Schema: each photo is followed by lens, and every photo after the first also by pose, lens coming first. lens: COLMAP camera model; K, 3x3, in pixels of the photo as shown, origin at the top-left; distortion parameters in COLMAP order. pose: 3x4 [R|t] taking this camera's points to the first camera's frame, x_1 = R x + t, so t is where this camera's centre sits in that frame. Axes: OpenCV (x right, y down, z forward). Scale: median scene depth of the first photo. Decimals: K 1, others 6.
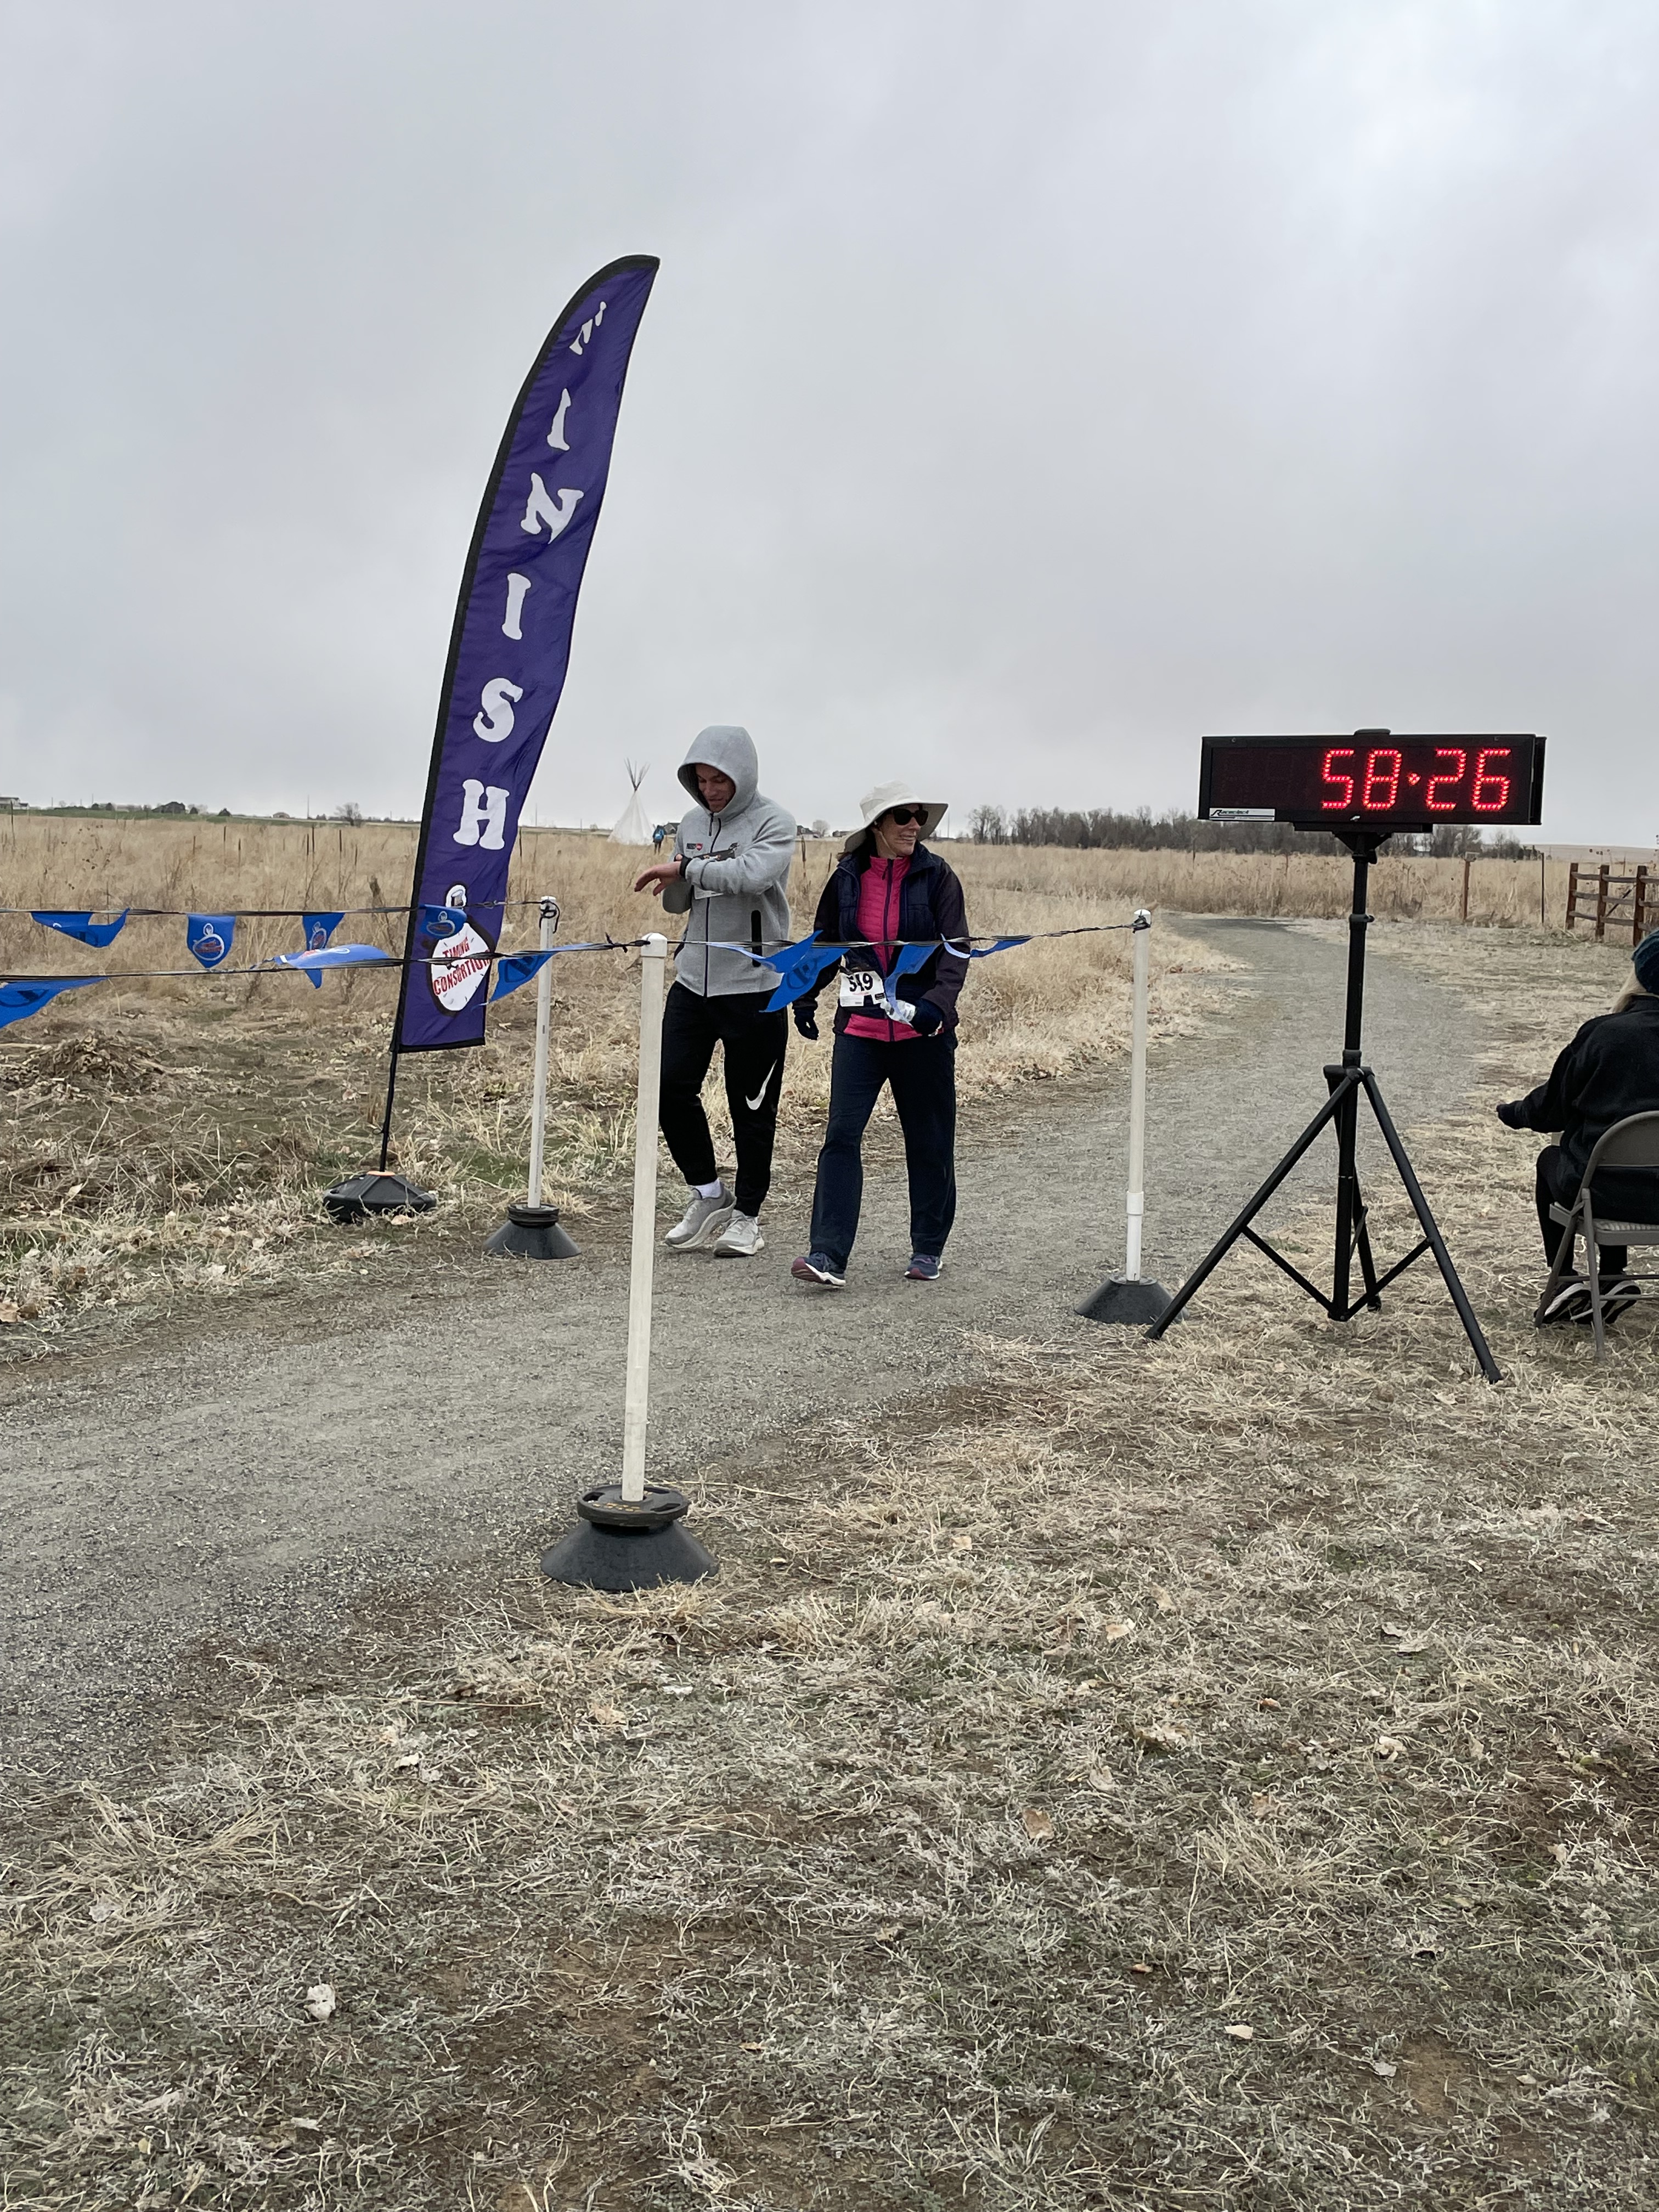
lens RADIAL K [[2317.3, 0, 829.9], [0, 2317.3, 1066.1], [0, 0, 1]] dist [0.101946, -0.145147]
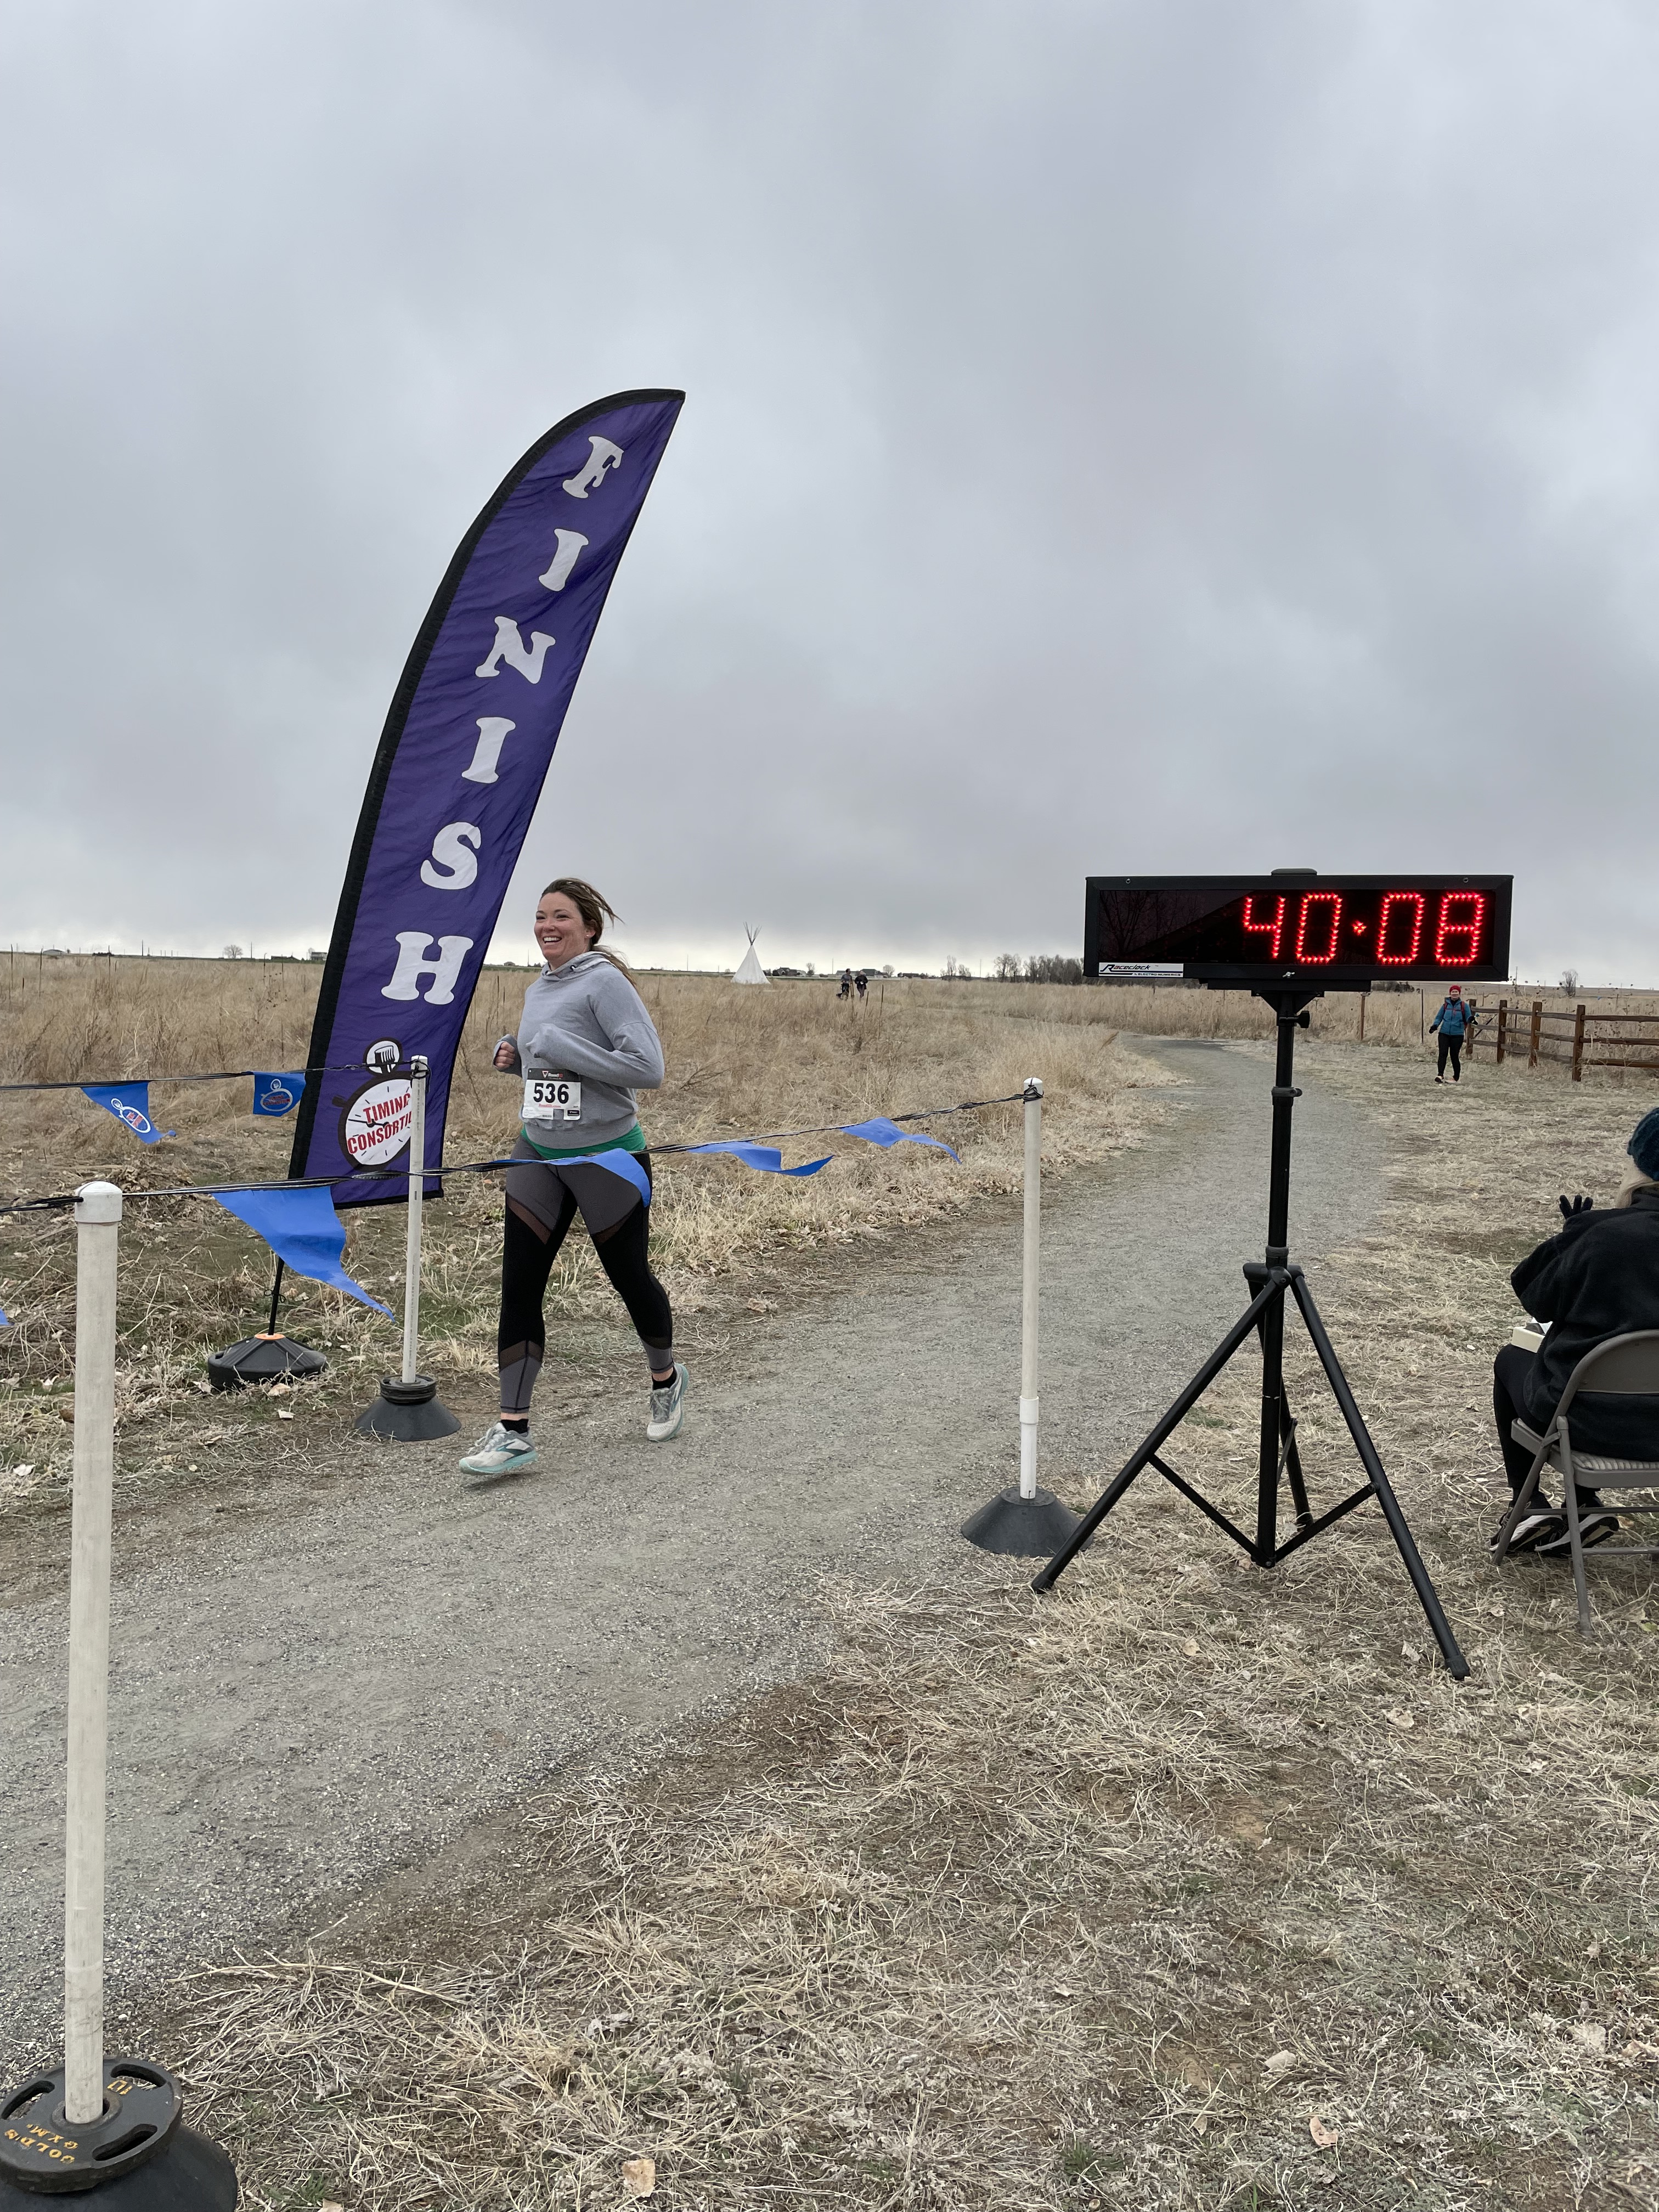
lens RADIAL K [[1661.5, 0, 821.8], [0, 1661.5, 1099.7], [0, 0, 1]] dist [0.091687, -0.122859]
pose [[0.999042, -0.000417, -0.043763, 0.114610], [-0.000673, 0.999690, -0.024891, -0.060324], [0.043760, 0.024896, 0.998732, 0.514028]]
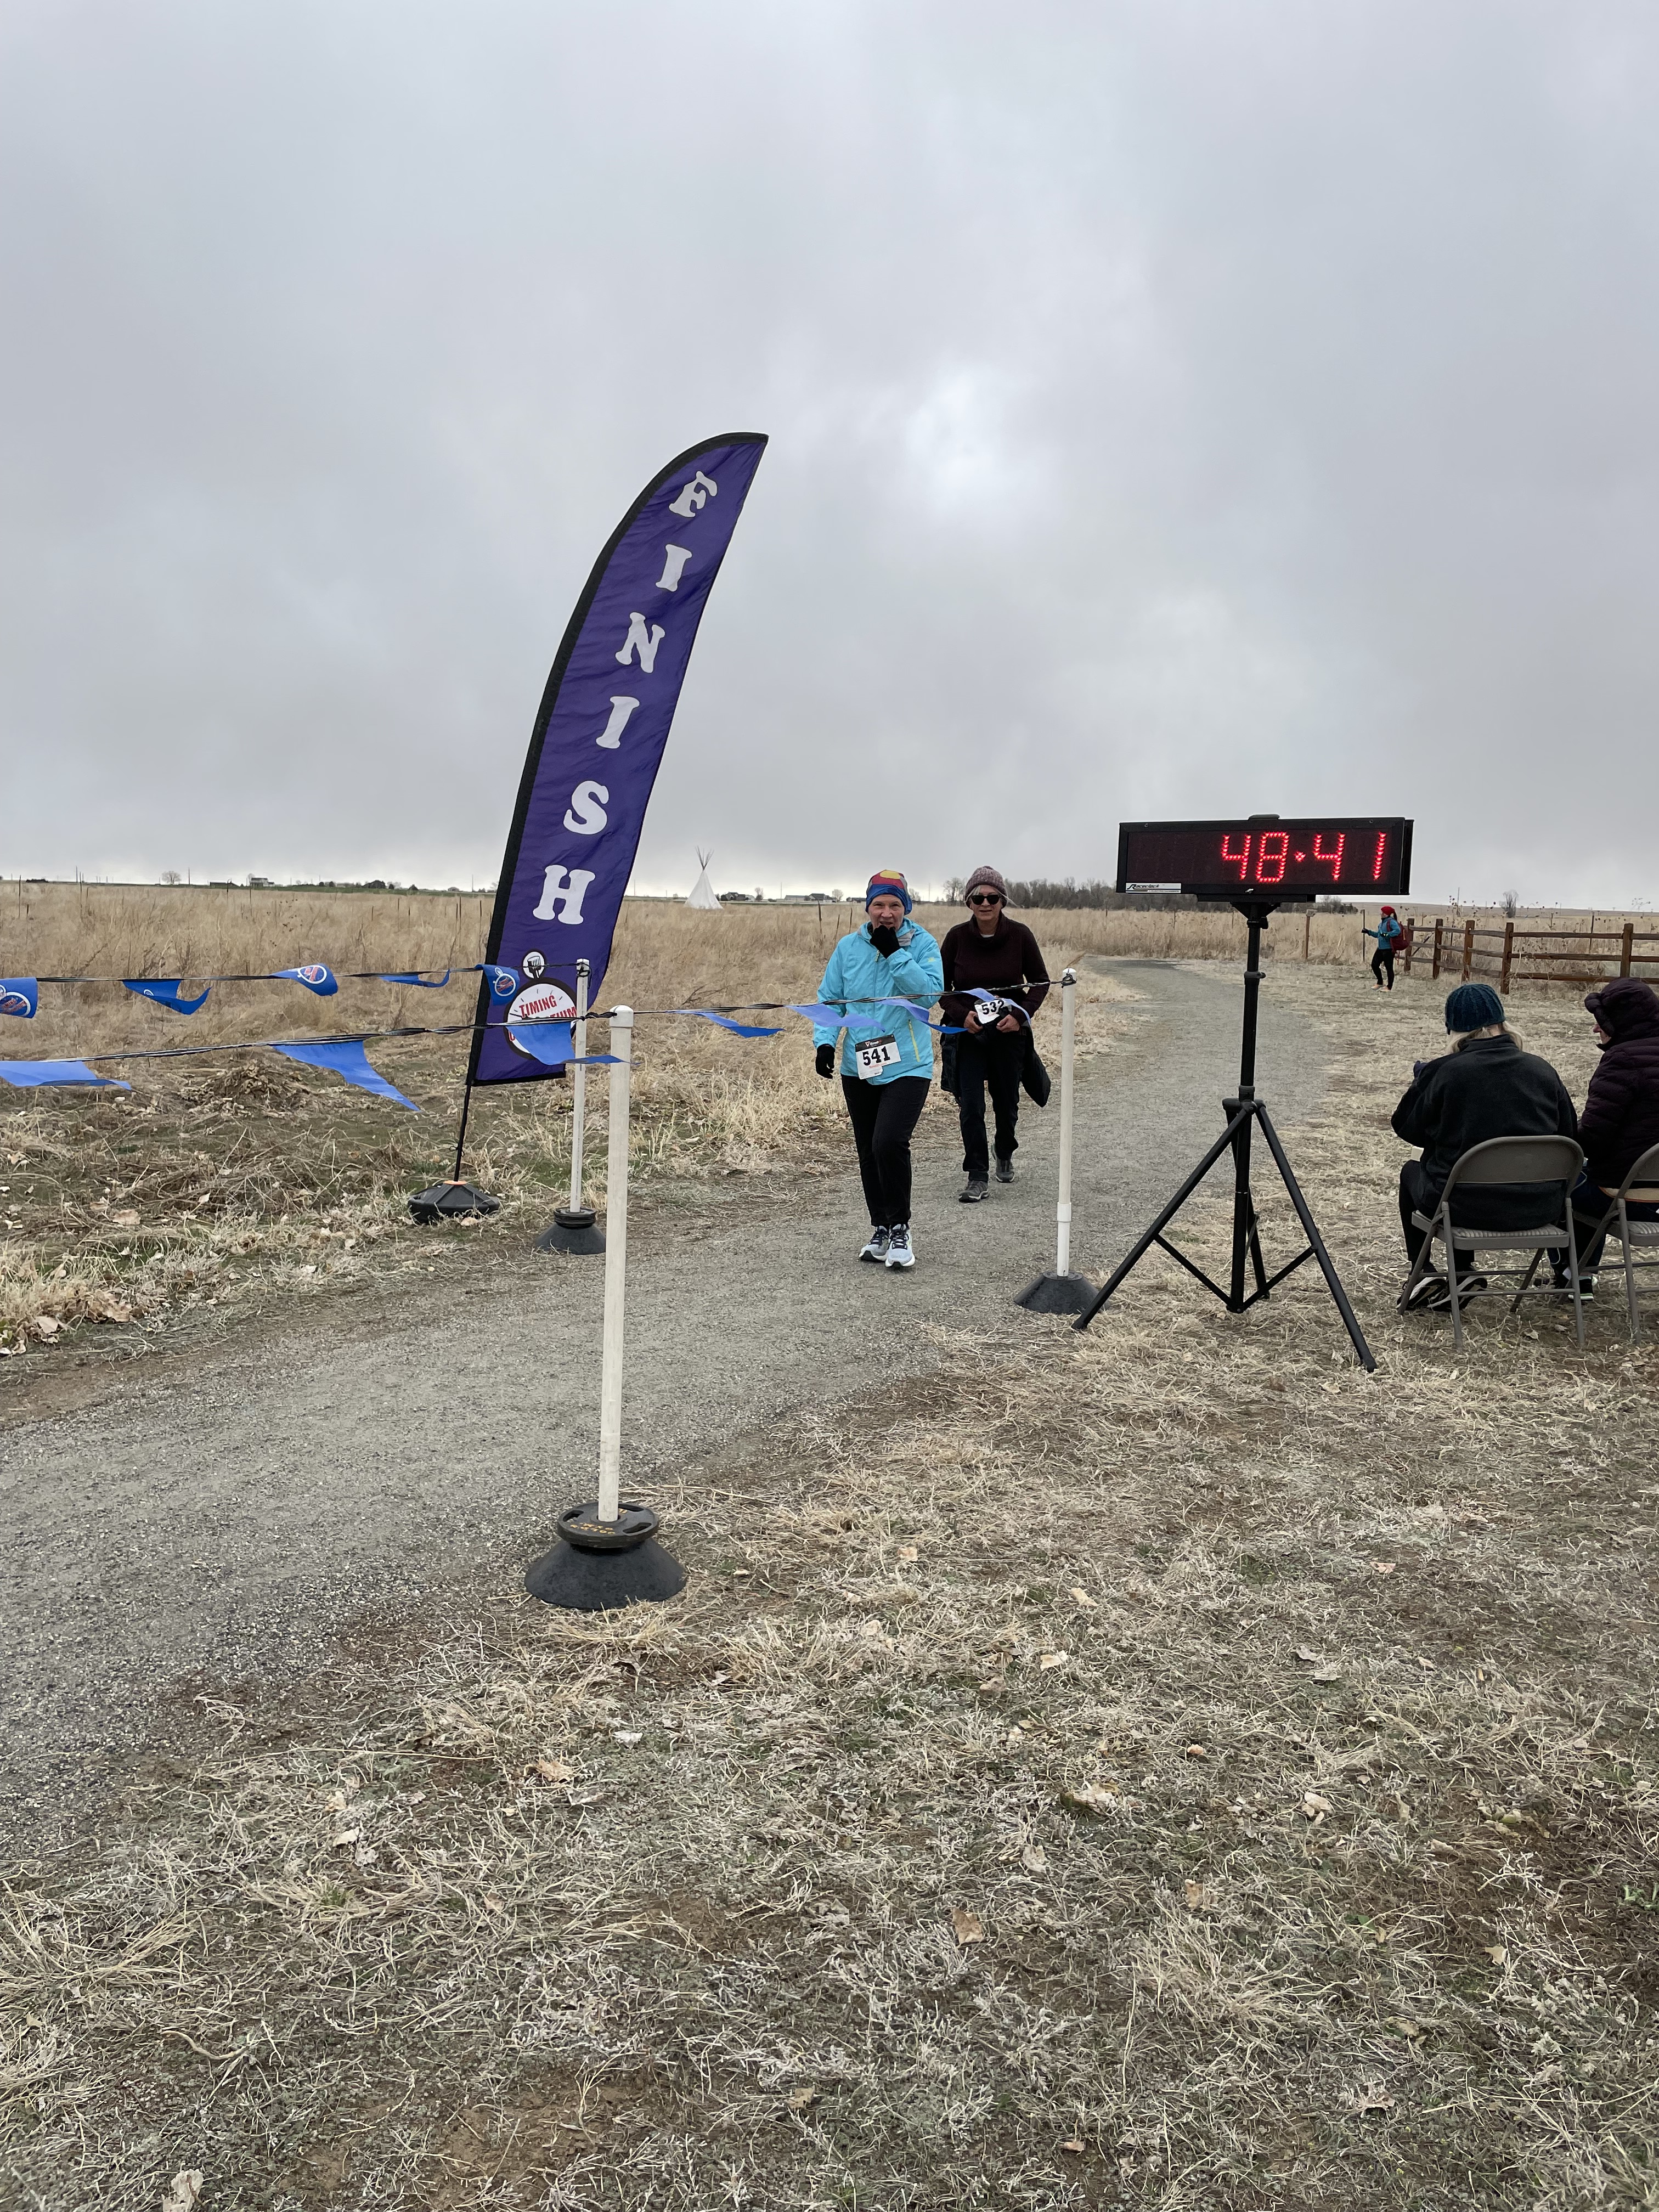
lens RADIAL K [[1657.2, 0, 820.4], [0, 1657.2, 1093.6], [0, 0, 1]] dist [0.092039, -0.120841]
pose [[0.999865, -0.006567, -0.015091, 0.026278], [0.006819, 0.999838, 0.016675, -0.024982], [0.014979, -0.016776, 0.999747, 0.195984]]
